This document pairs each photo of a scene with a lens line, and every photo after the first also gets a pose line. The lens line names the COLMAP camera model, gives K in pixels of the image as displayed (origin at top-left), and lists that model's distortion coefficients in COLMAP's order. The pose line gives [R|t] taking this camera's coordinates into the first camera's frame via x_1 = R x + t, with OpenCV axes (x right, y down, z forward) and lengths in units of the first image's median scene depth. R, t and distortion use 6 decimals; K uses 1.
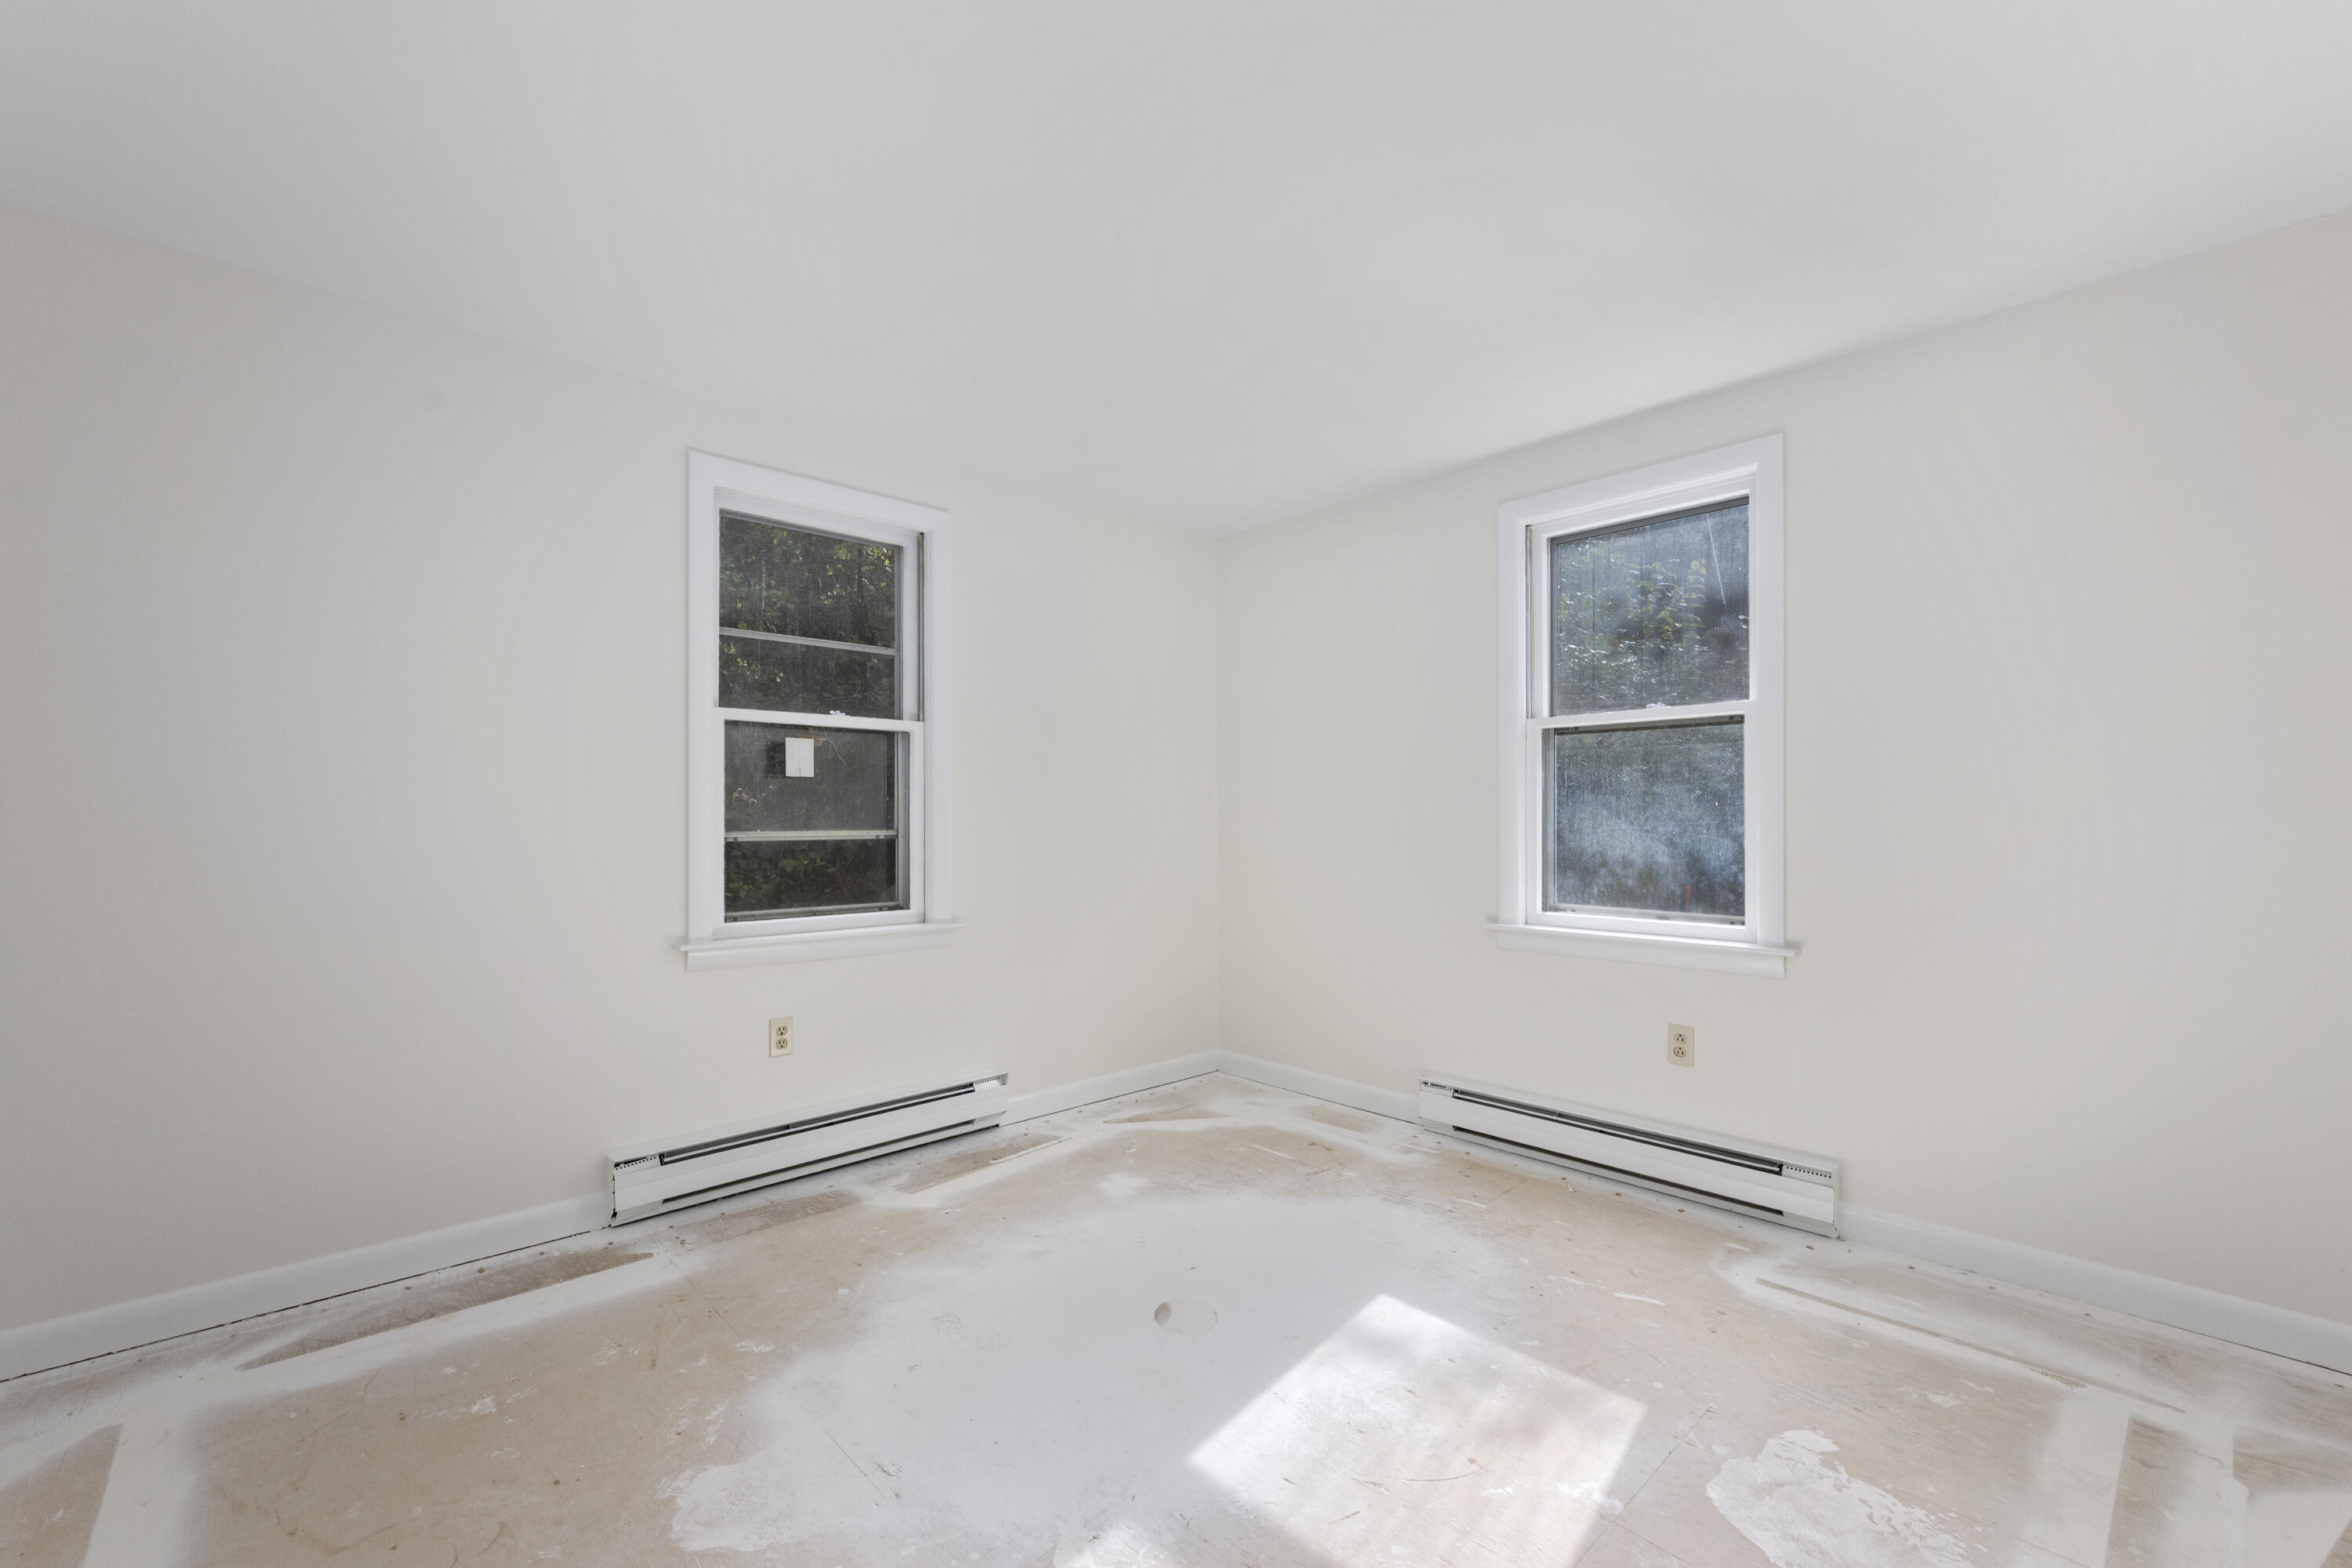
lens RADIAL K [[968.9, 0, 1177.1], [0, 968.9, 810.8], [0, 0, 1]] dist [0.000296, 0.000228]
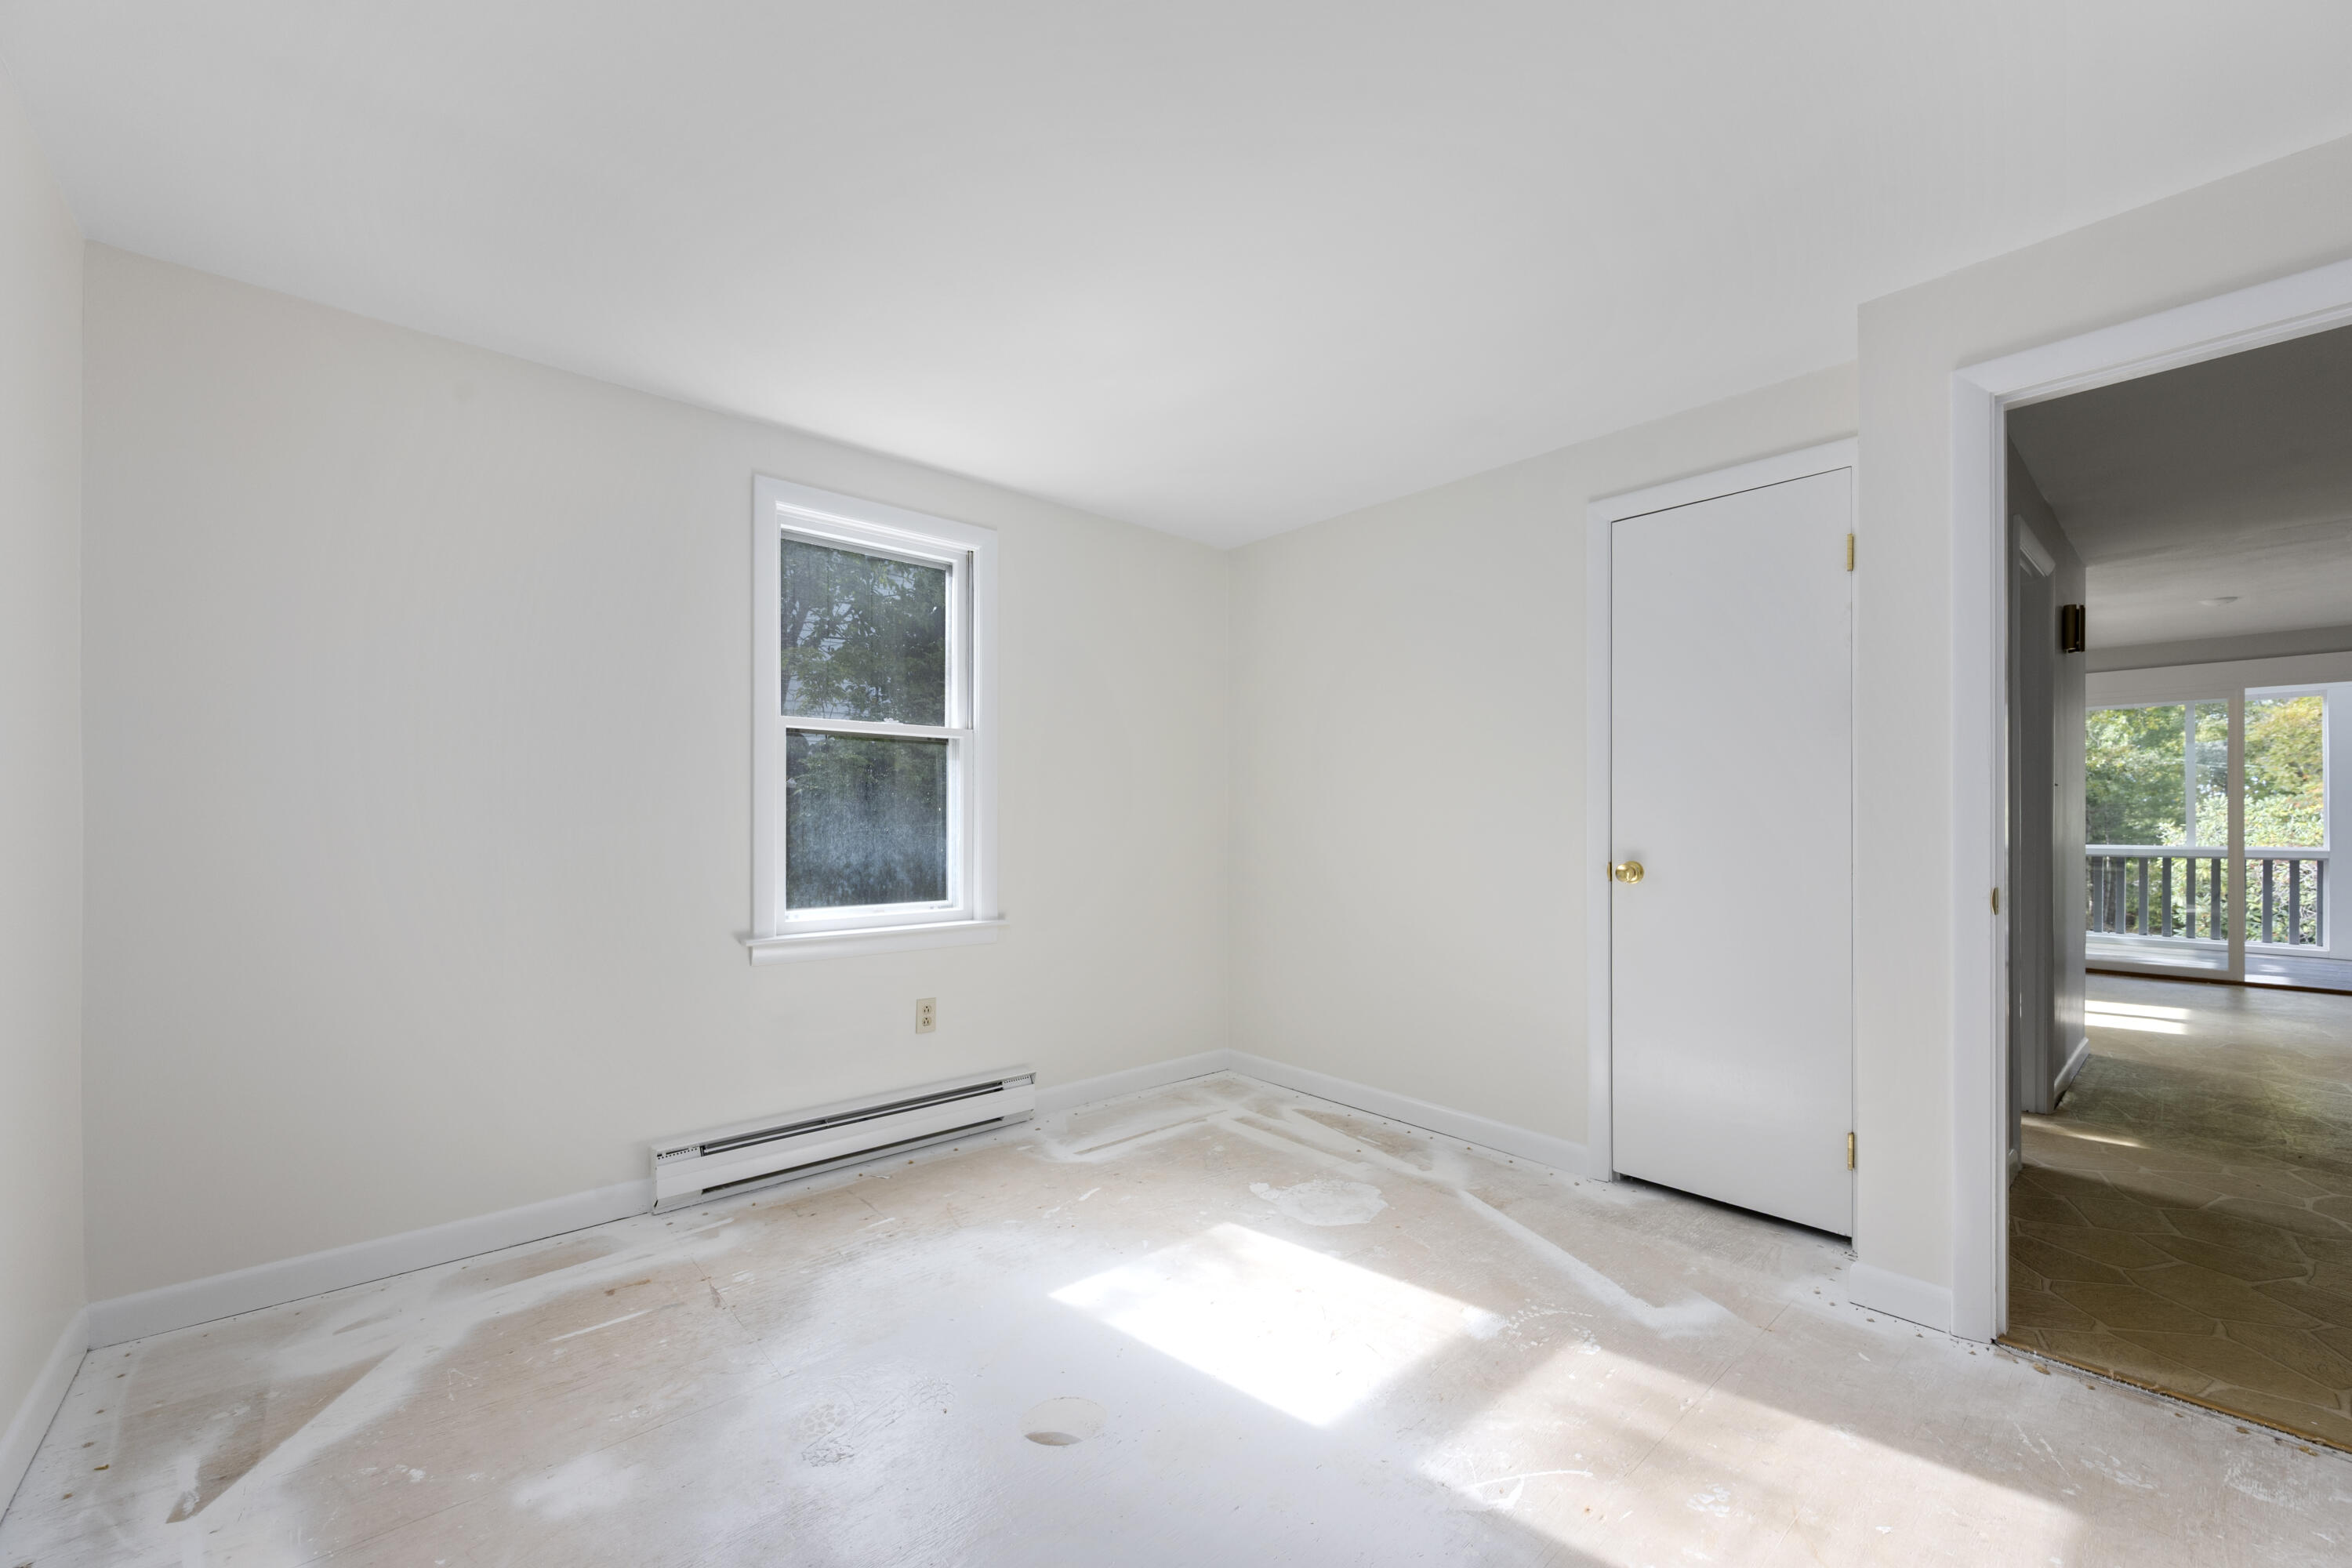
lens RADIAL K [[933.8, 0, 1177.5], [0, 933.8, 822.2], [0, 0, 1]] dist [0.000839, 0.000280]
pose [[0.027735, -0.000735, 0.999615, -0.600412], [-0.005860, 0.999982, 0.000898, 0.006344], [-0.999598, -0.005883, 0.027730, 0.673820]]
